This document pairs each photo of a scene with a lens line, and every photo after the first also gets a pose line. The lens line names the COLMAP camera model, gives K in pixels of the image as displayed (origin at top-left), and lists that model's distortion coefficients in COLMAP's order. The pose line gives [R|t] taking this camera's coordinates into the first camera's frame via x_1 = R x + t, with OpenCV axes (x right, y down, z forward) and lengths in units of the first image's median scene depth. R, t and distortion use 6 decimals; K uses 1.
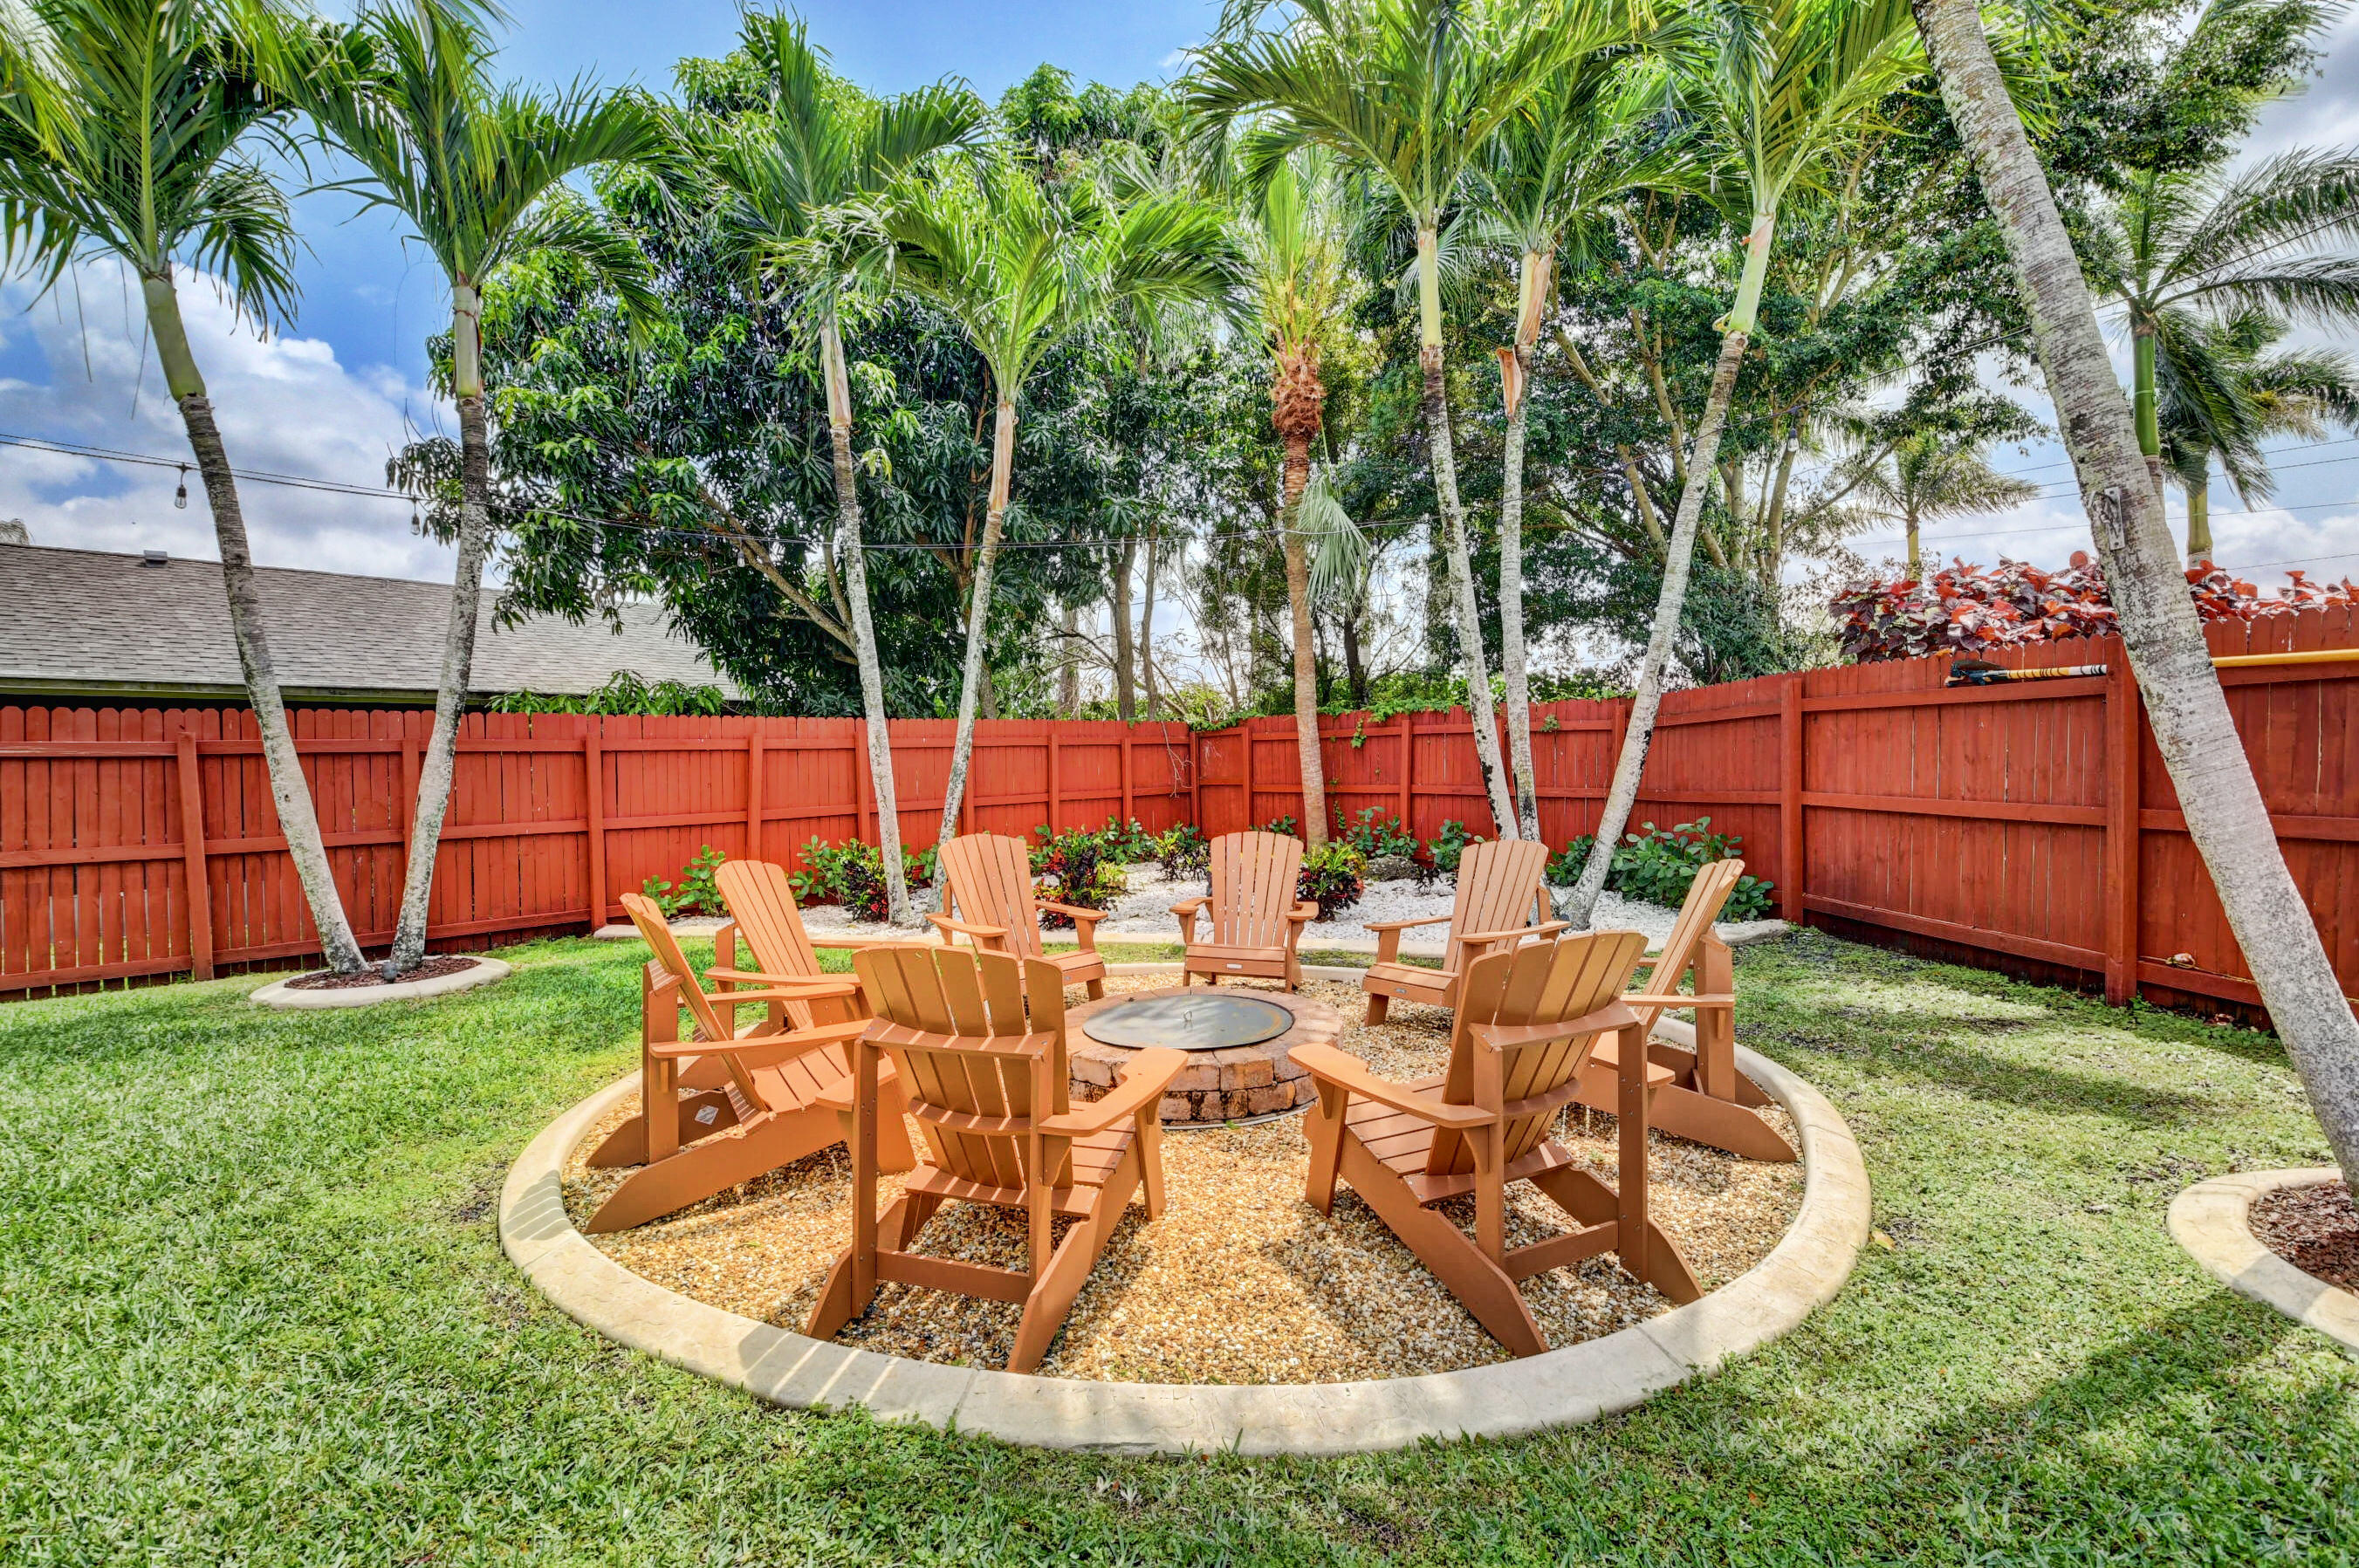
lens RADIAL K [[1040.1, 0, 1190.2], [0, 1040.1, 787.6], [0, 0, 1]] dist [-0.005120, -0.011204]
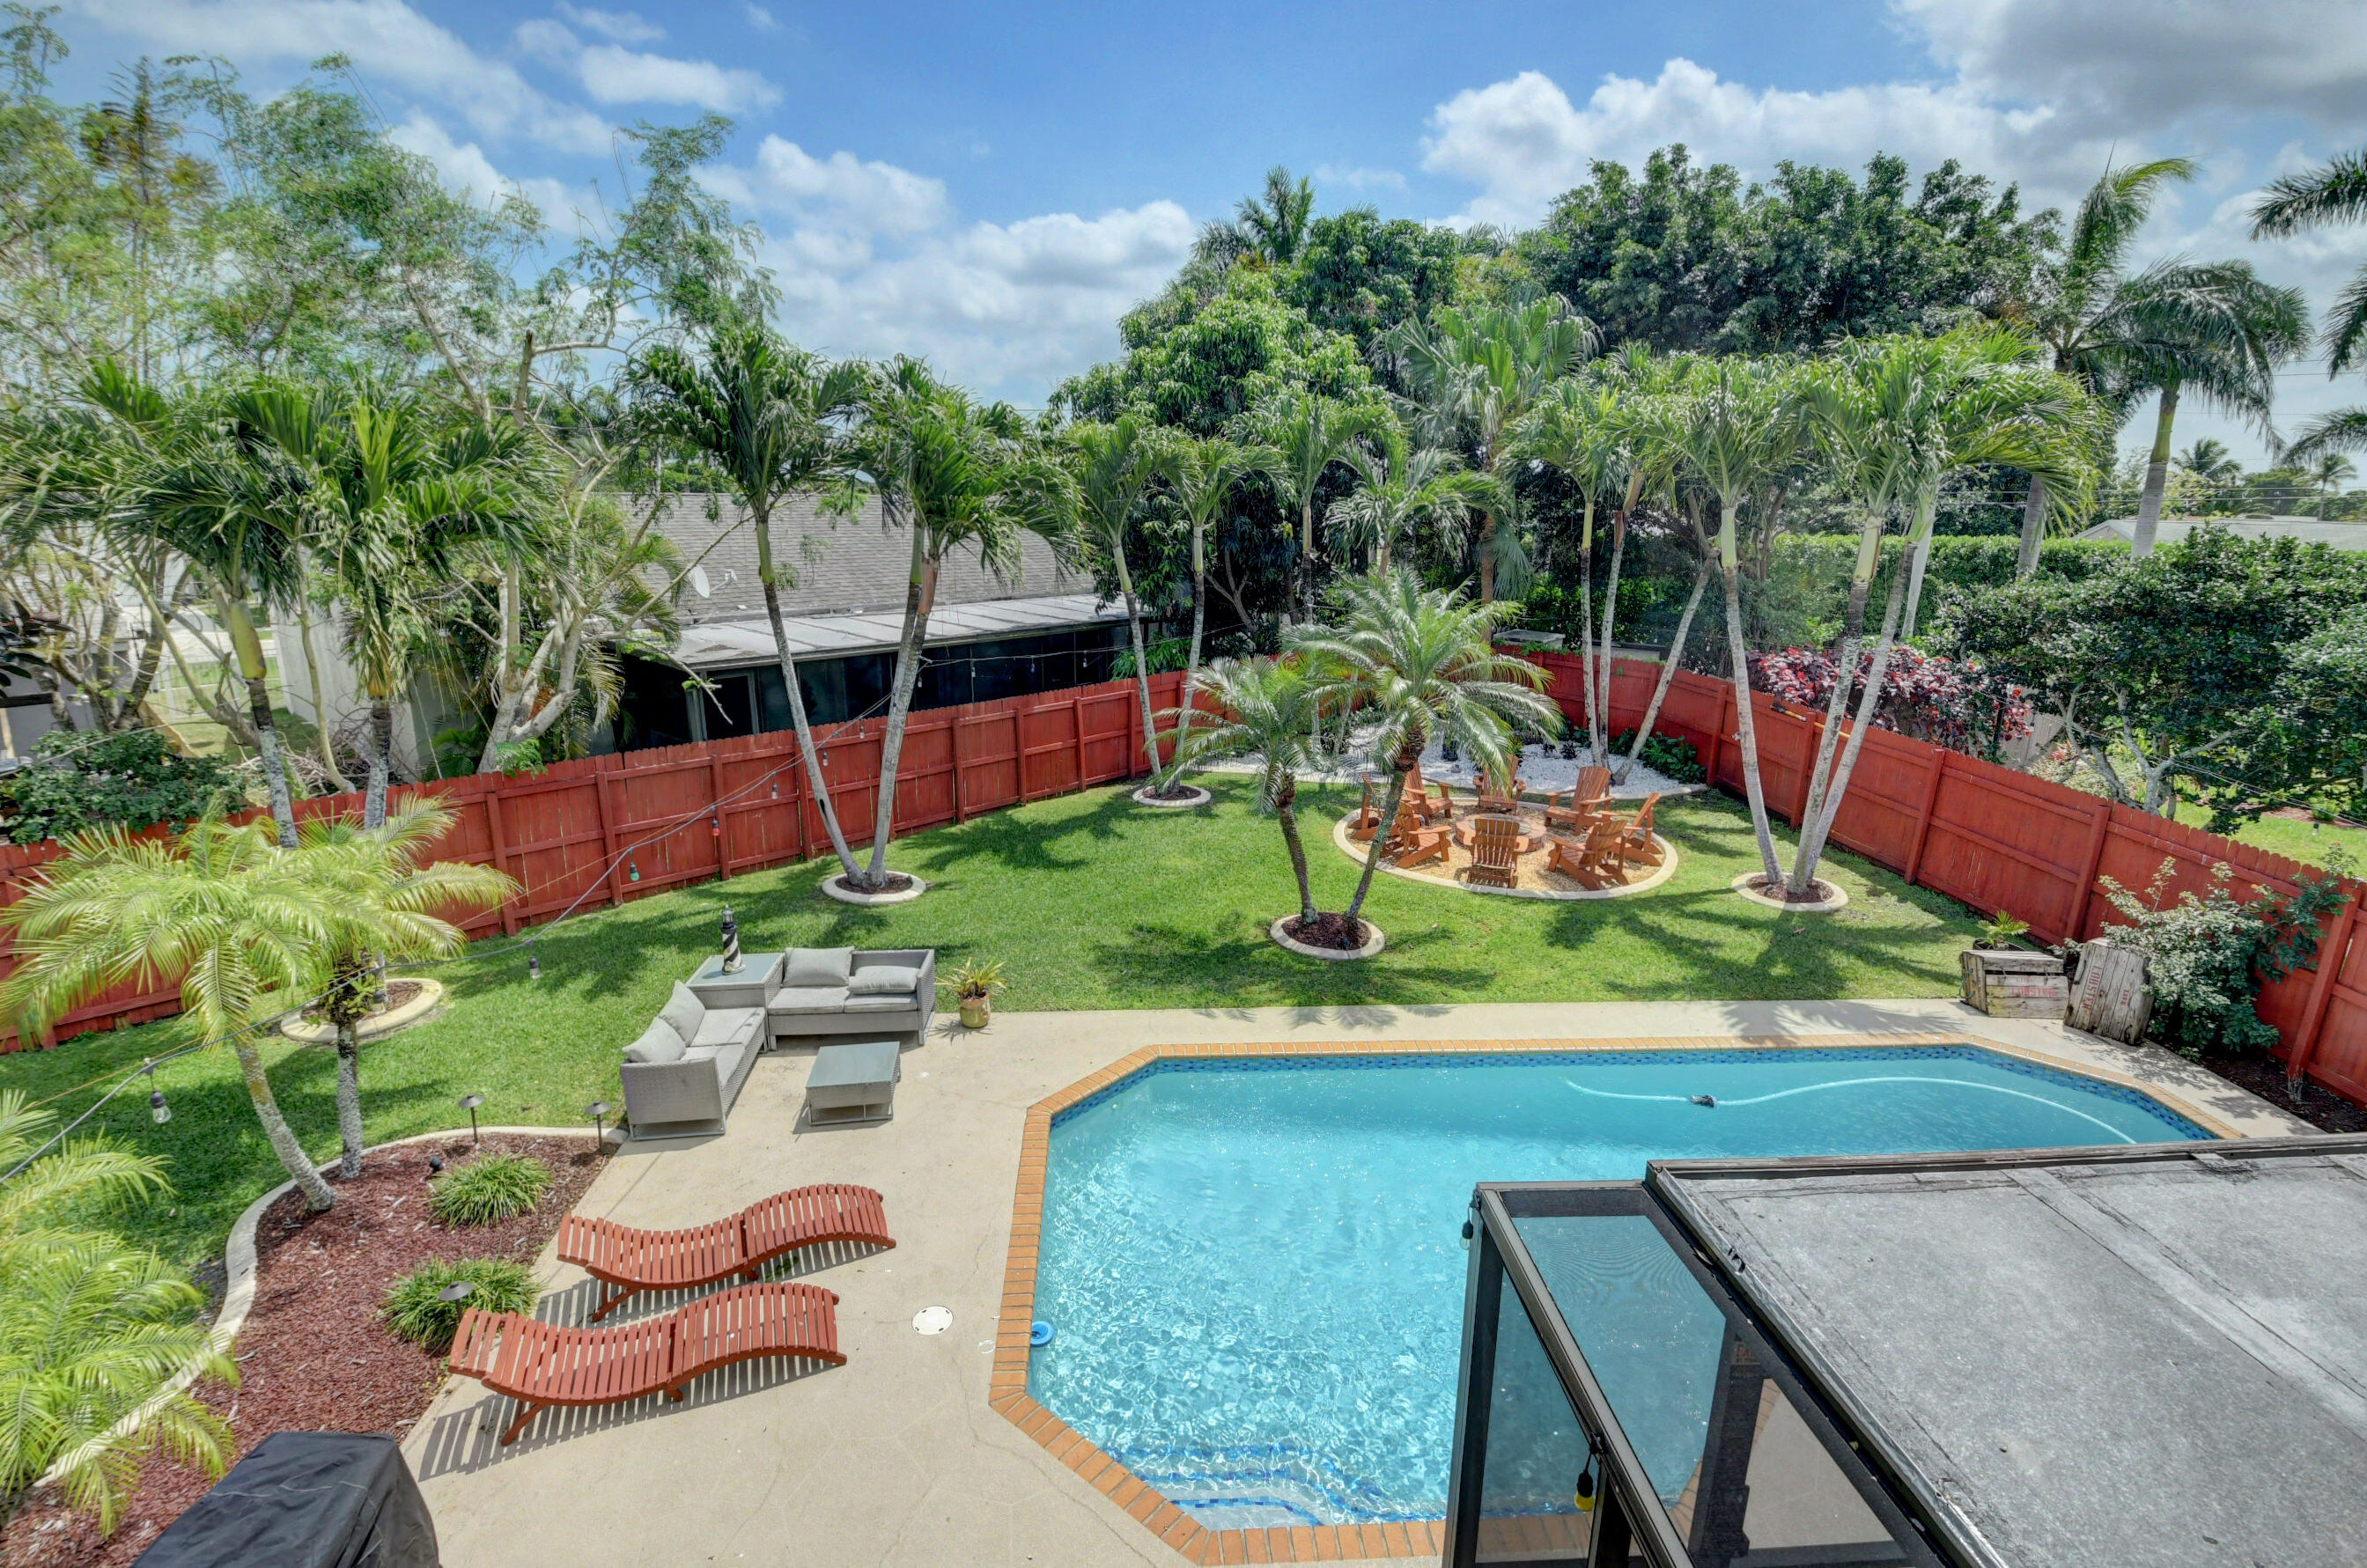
lens RADIAL K [[1101.6, 0, 1170.3], [0, 1101.6, 771.8], [0, 0, 1]] dist [-0.008227, -0.001528]
pose [[0.998600, 0.032229, -0.041936, -0.398619], [-0.022191, 0.975037, 0.220929, -0.308310], [0.048010, -0.219690, 0.974388, -1.084062]]
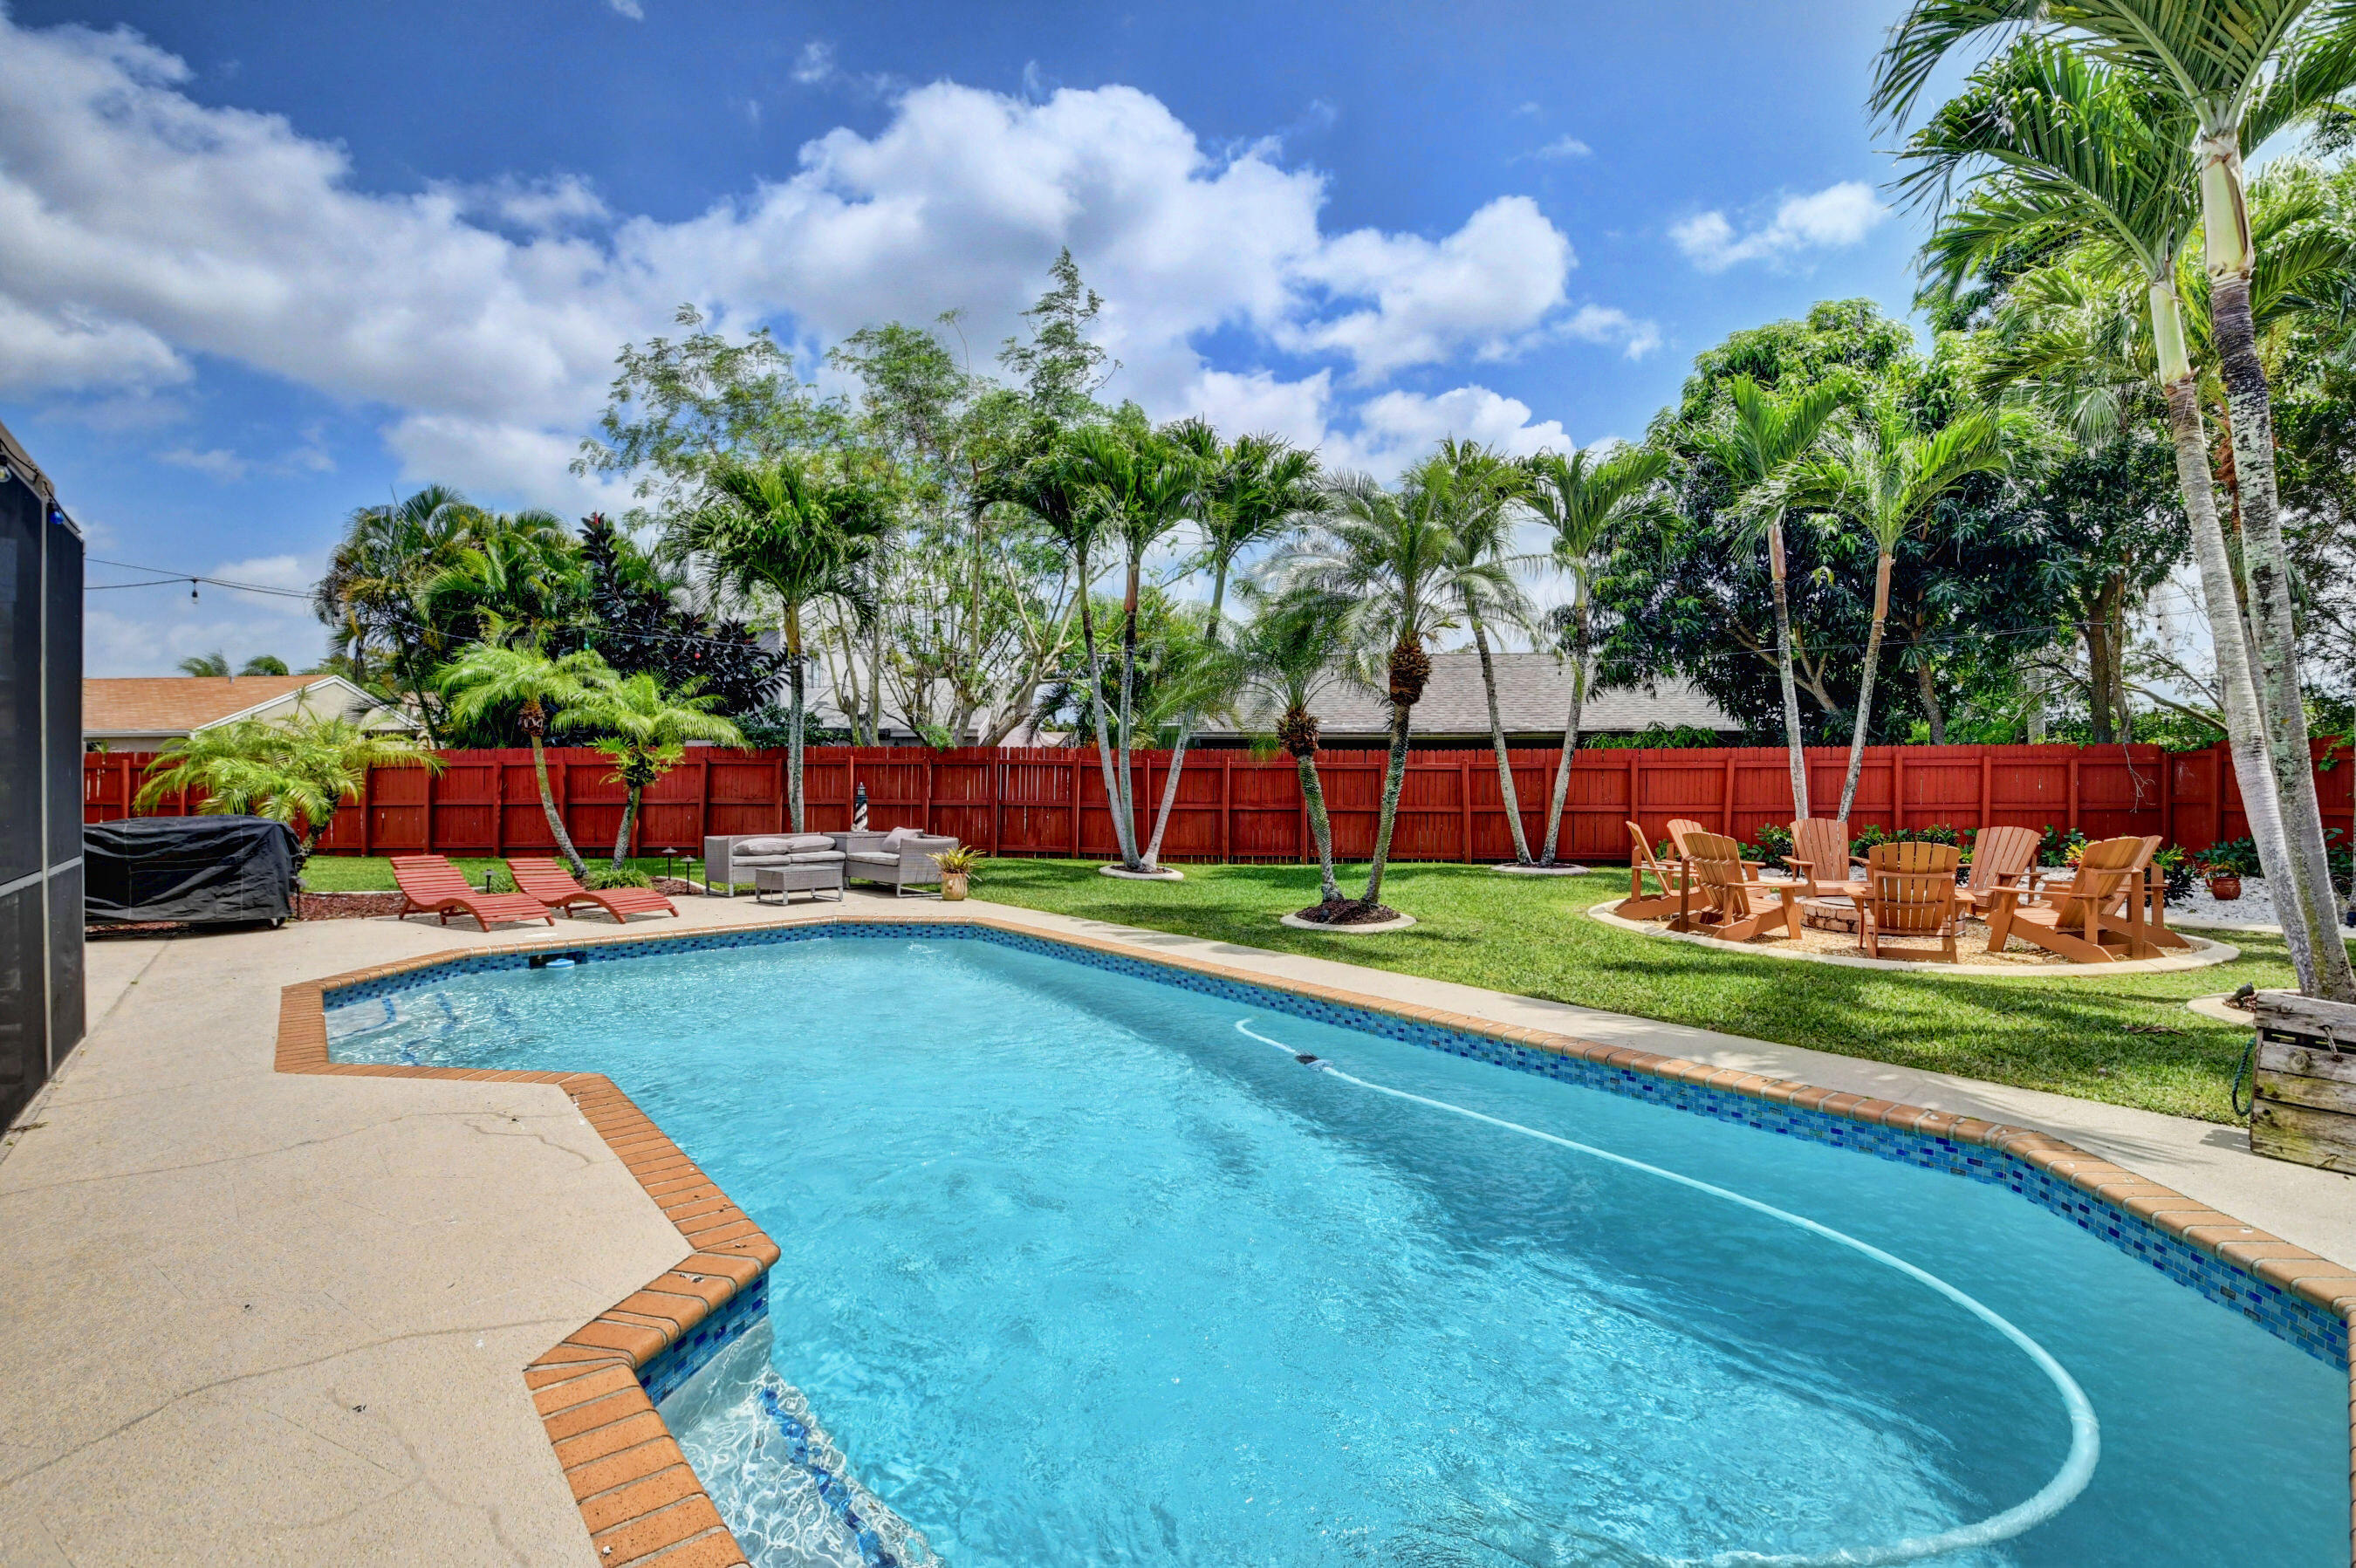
lens RADIAL K [[1038.9, 0, 1165.9], [0, 1038.9, 785.8], [0, 0, 1]] dist [-0.005120, -0.011204]
pose [[0.563229, 0.023632, -0.825963, 0.394929], [-0.031565, 0.999477, 0.007071, 0.006766], [0.825697, 0.022089, 0.563681, -0.596750]]
